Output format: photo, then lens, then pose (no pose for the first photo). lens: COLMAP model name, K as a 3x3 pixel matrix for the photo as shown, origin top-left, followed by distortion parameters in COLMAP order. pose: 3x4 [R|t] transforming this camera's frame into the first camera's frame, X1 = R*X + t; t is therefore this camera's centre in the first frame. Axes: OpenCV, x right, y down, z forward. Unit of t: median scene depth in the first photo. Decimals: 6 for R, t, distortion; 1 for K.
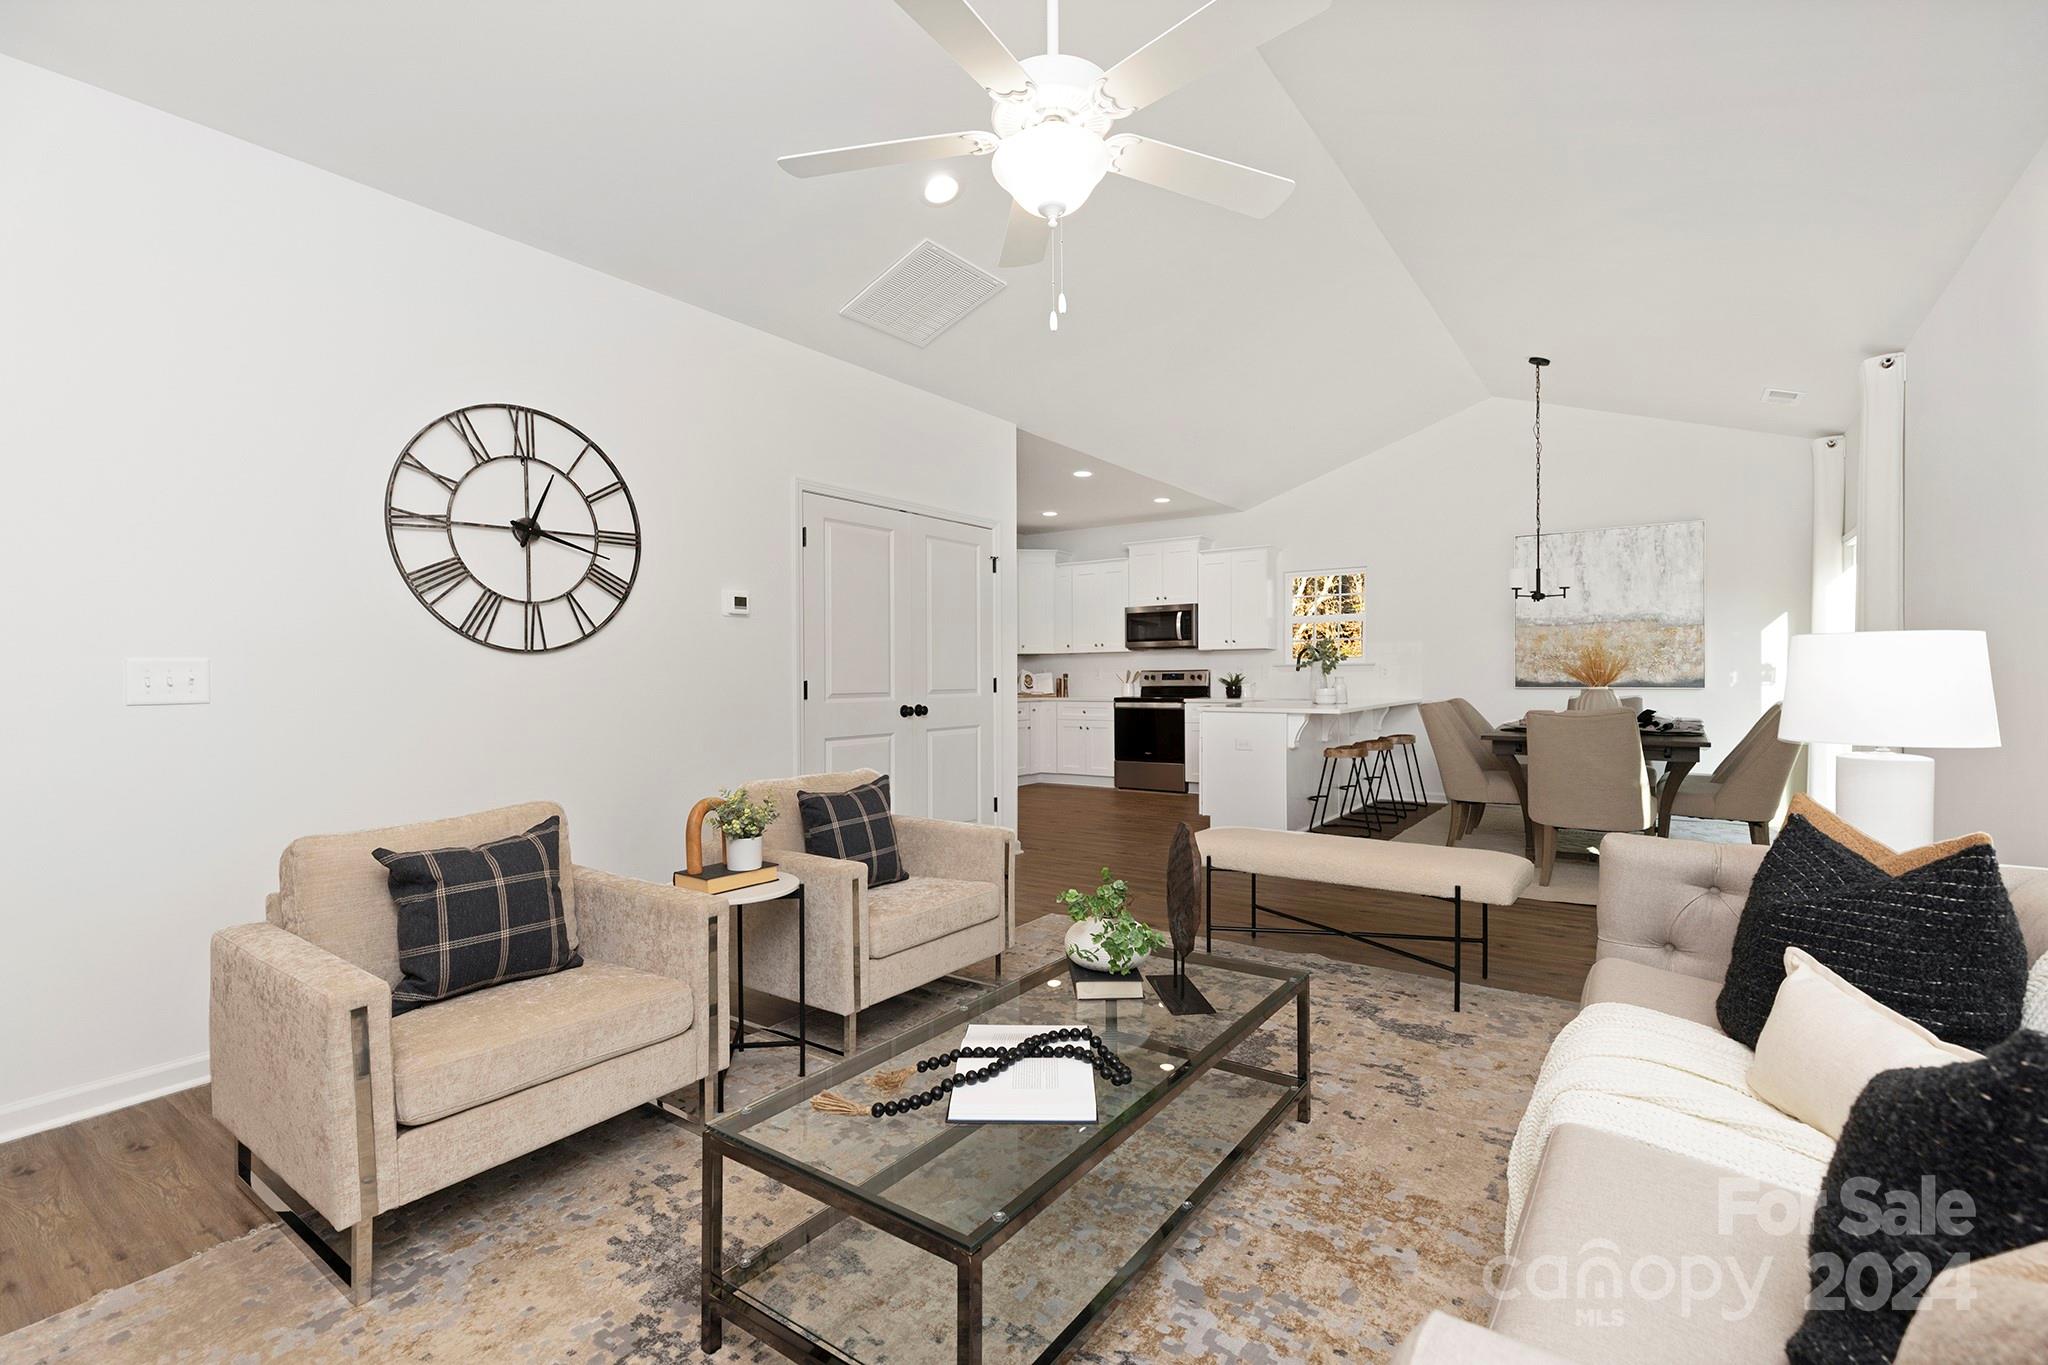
lens RADIAL K [[936.6, 0, 1028.8], [0, 936.6, 693.0], [0, 0, 1]] dist [0.010741, -0.000560]
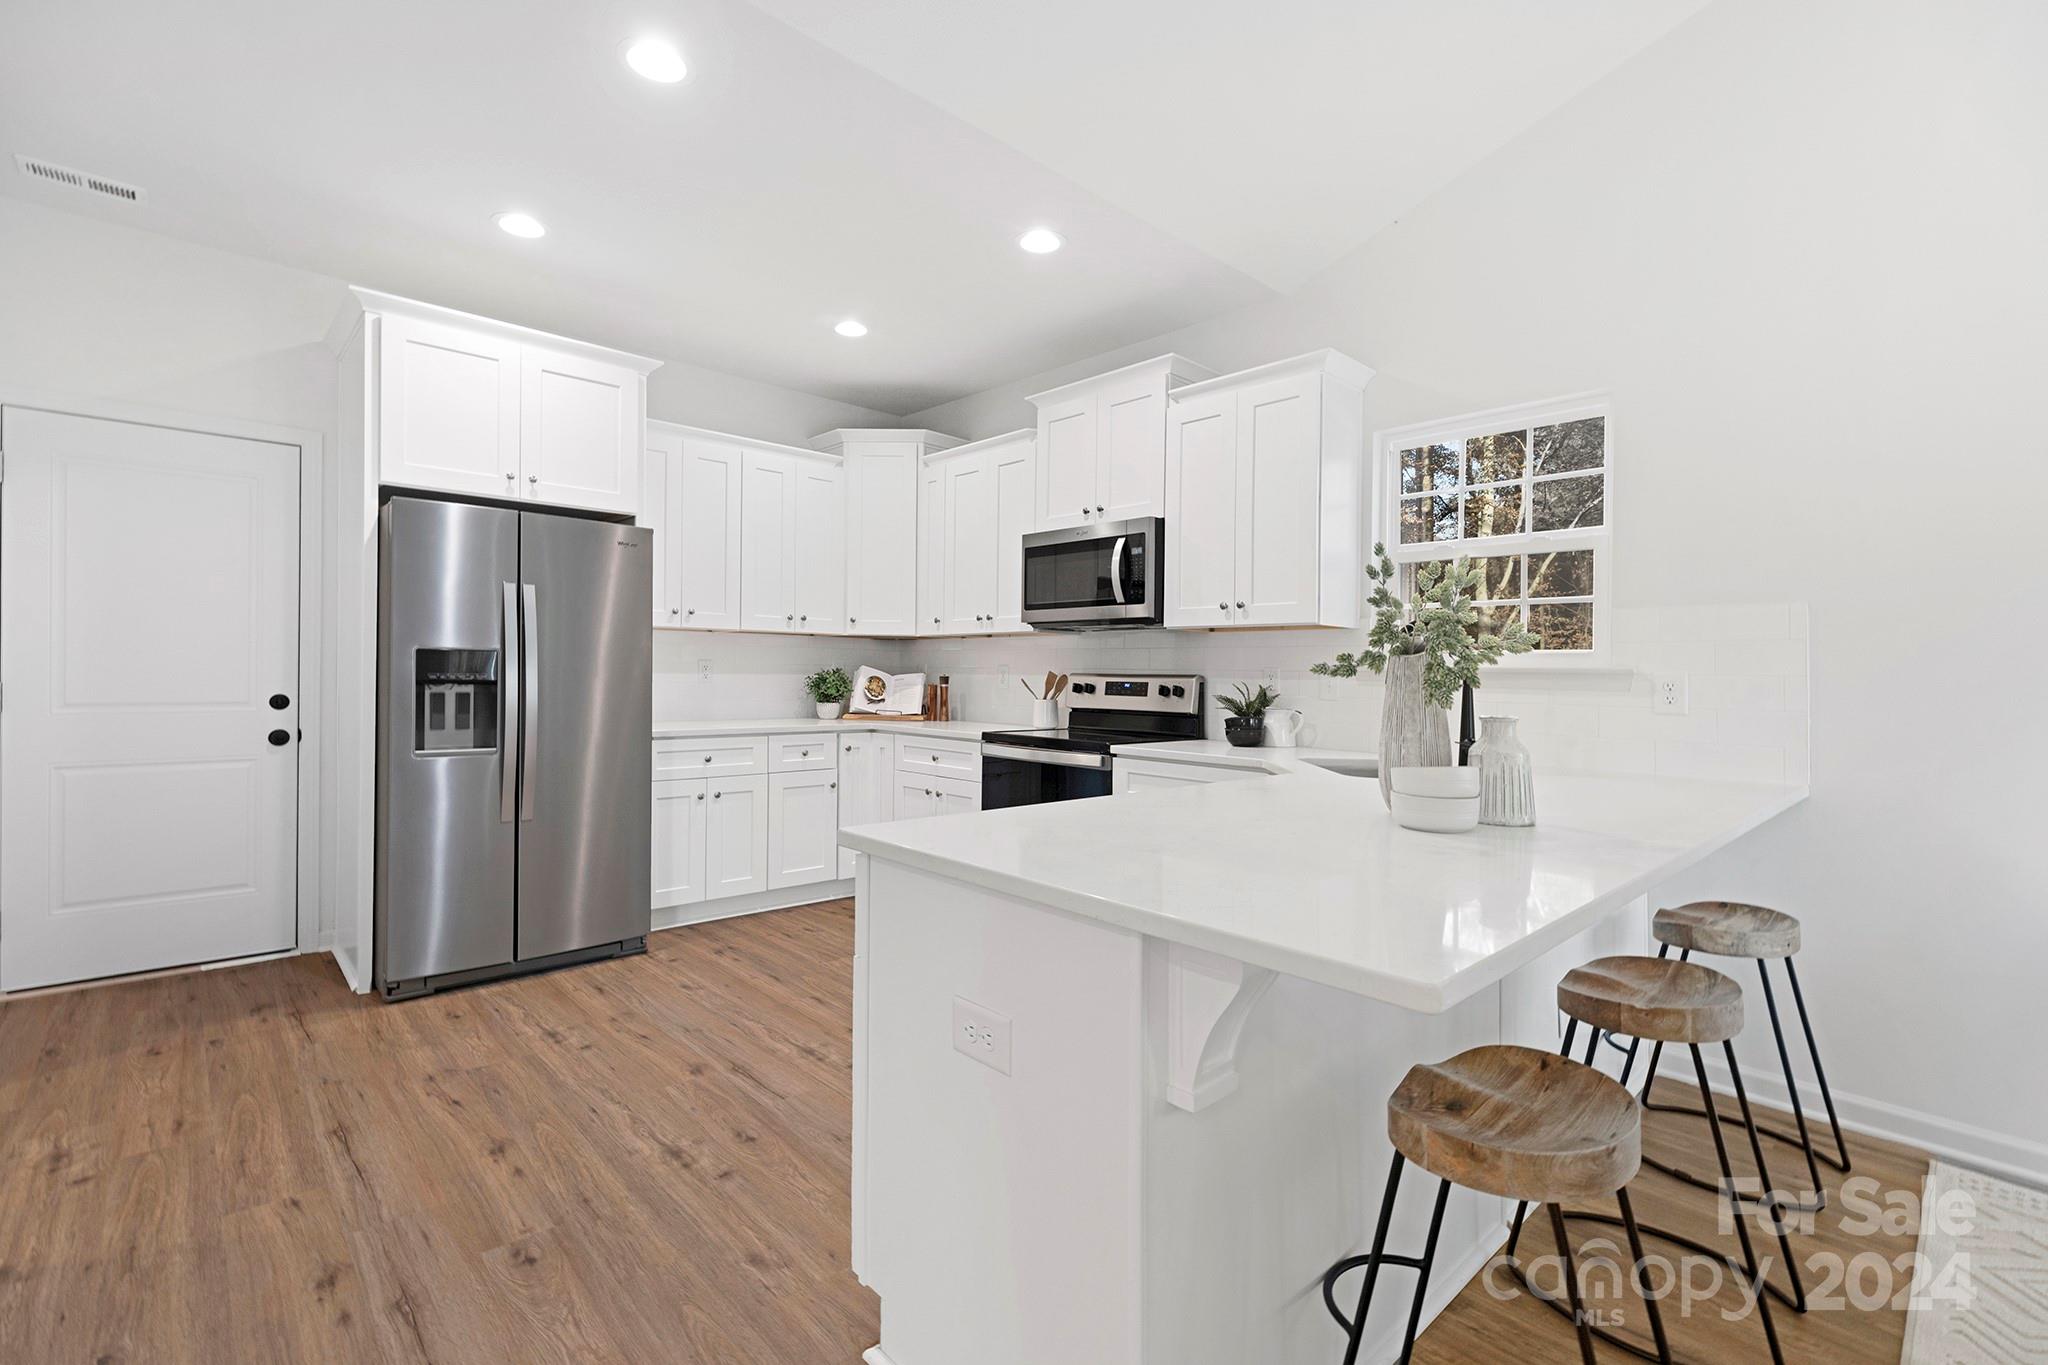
lens RADIAL K [[936.6, 0, 993.4], [0, 936.6, 674.1], [0, 0, 1]] dist [0.010741, -0.000560]
pose [[0.972434, 0.025649, -0.231762, 0.204588], [-0.029805, 0.999451, -0.014451, -0.016797], [0.231264, 0.020960, 0.972665, 0.579744]]
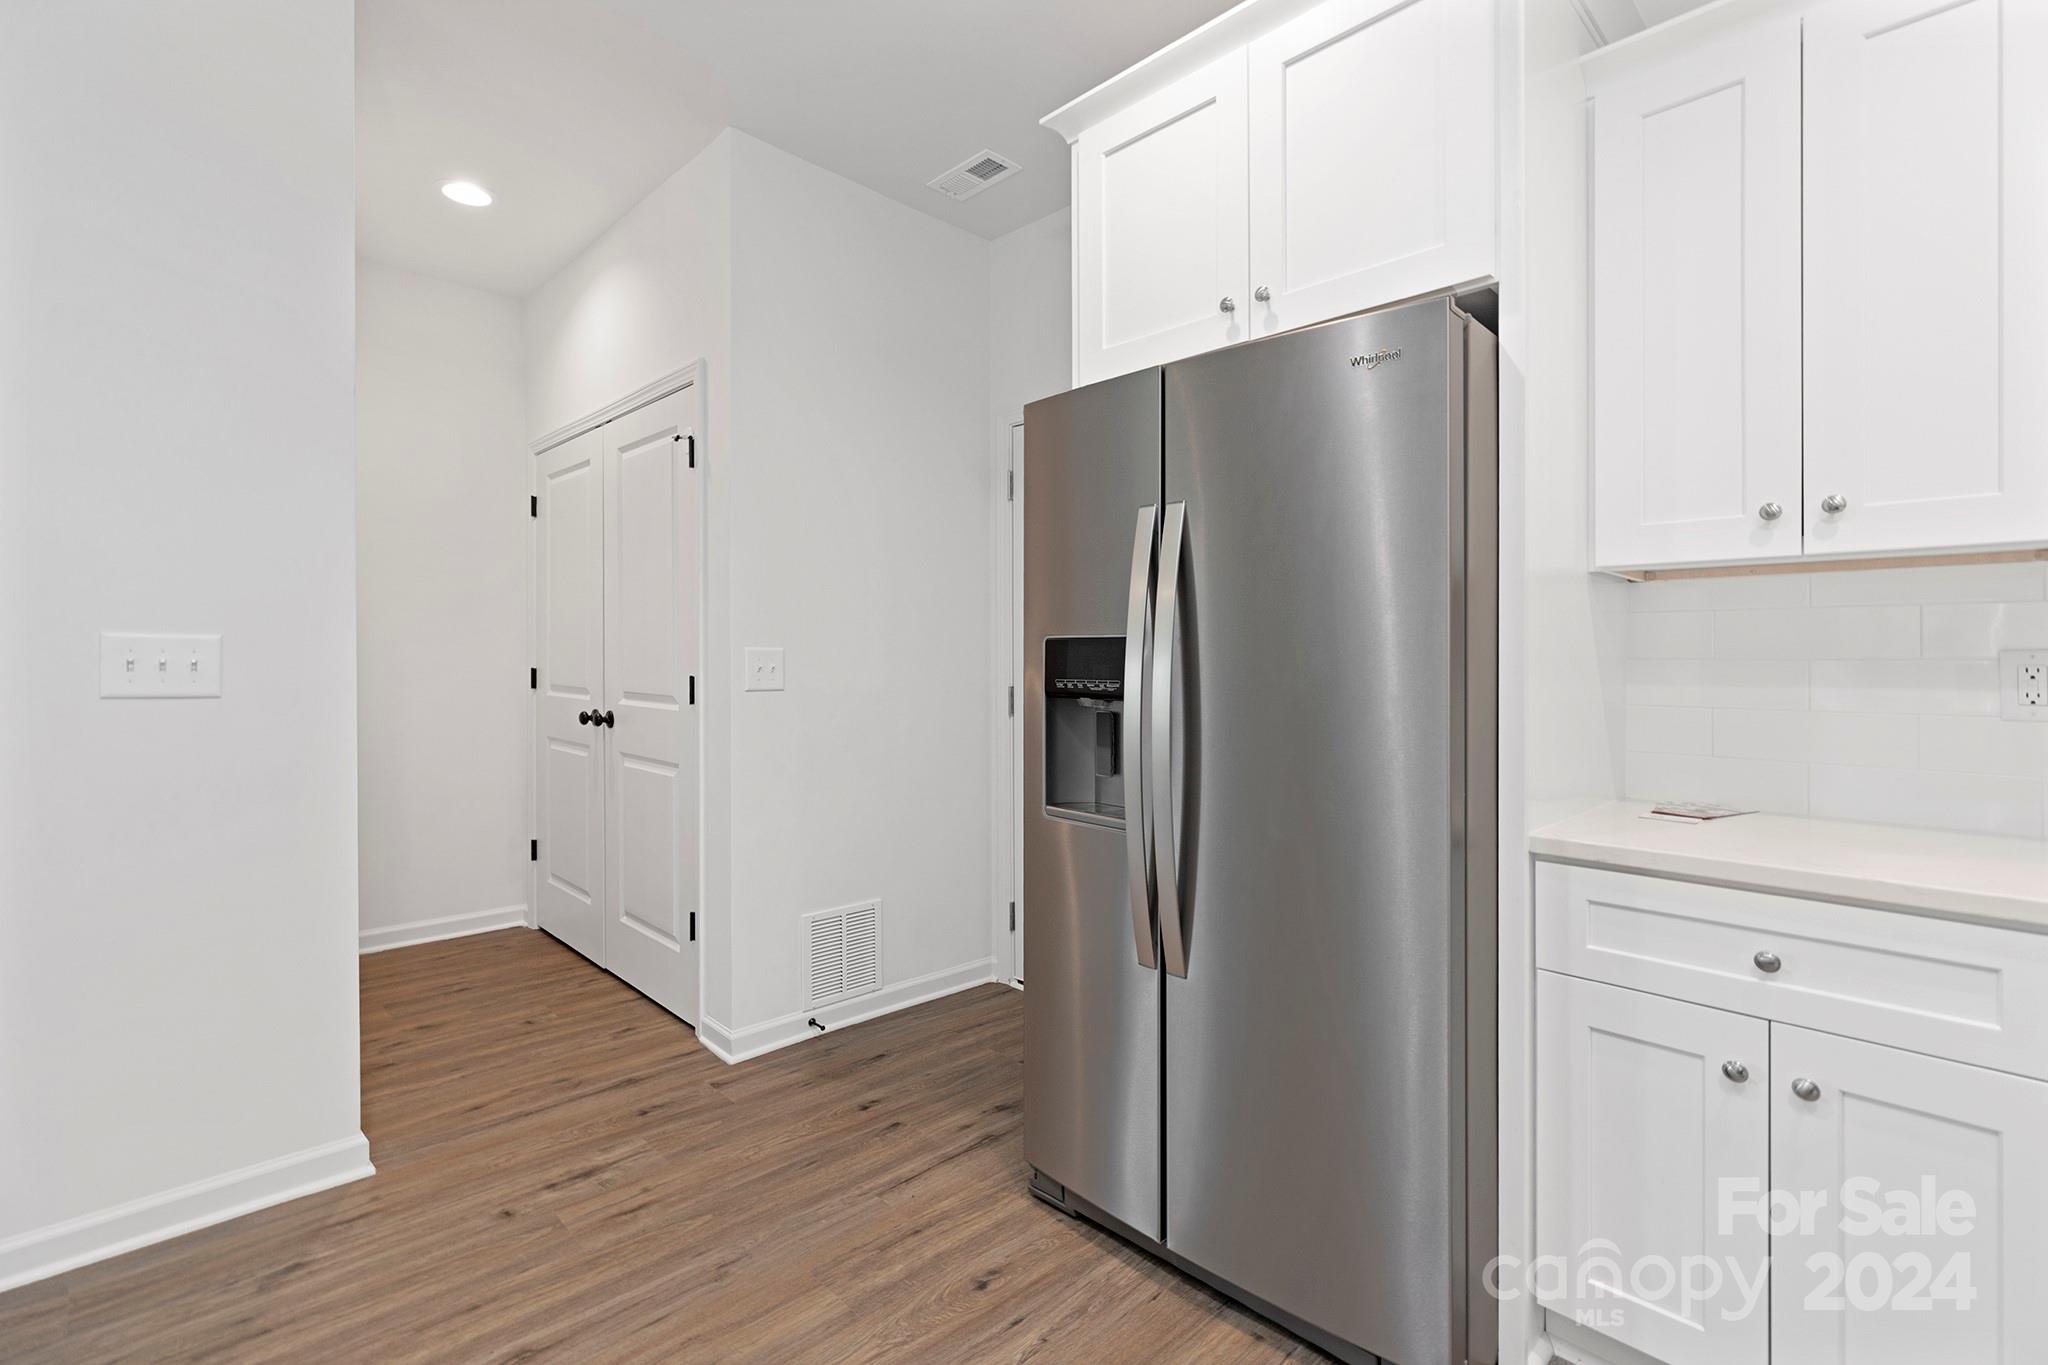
lens RADIAL K [[936.6, 0, 1035.8], [0, 936.6, 662.7], [0, 0, 1]] dist [0.010741, -0.000560]
pose [[-0.186155, 0.011171, -0.982457, 0.124831], [-0.026390, 0.999518, 0.016365, -0.022987], [0.982166, 0.028973, -0.185771, 0.915657]]
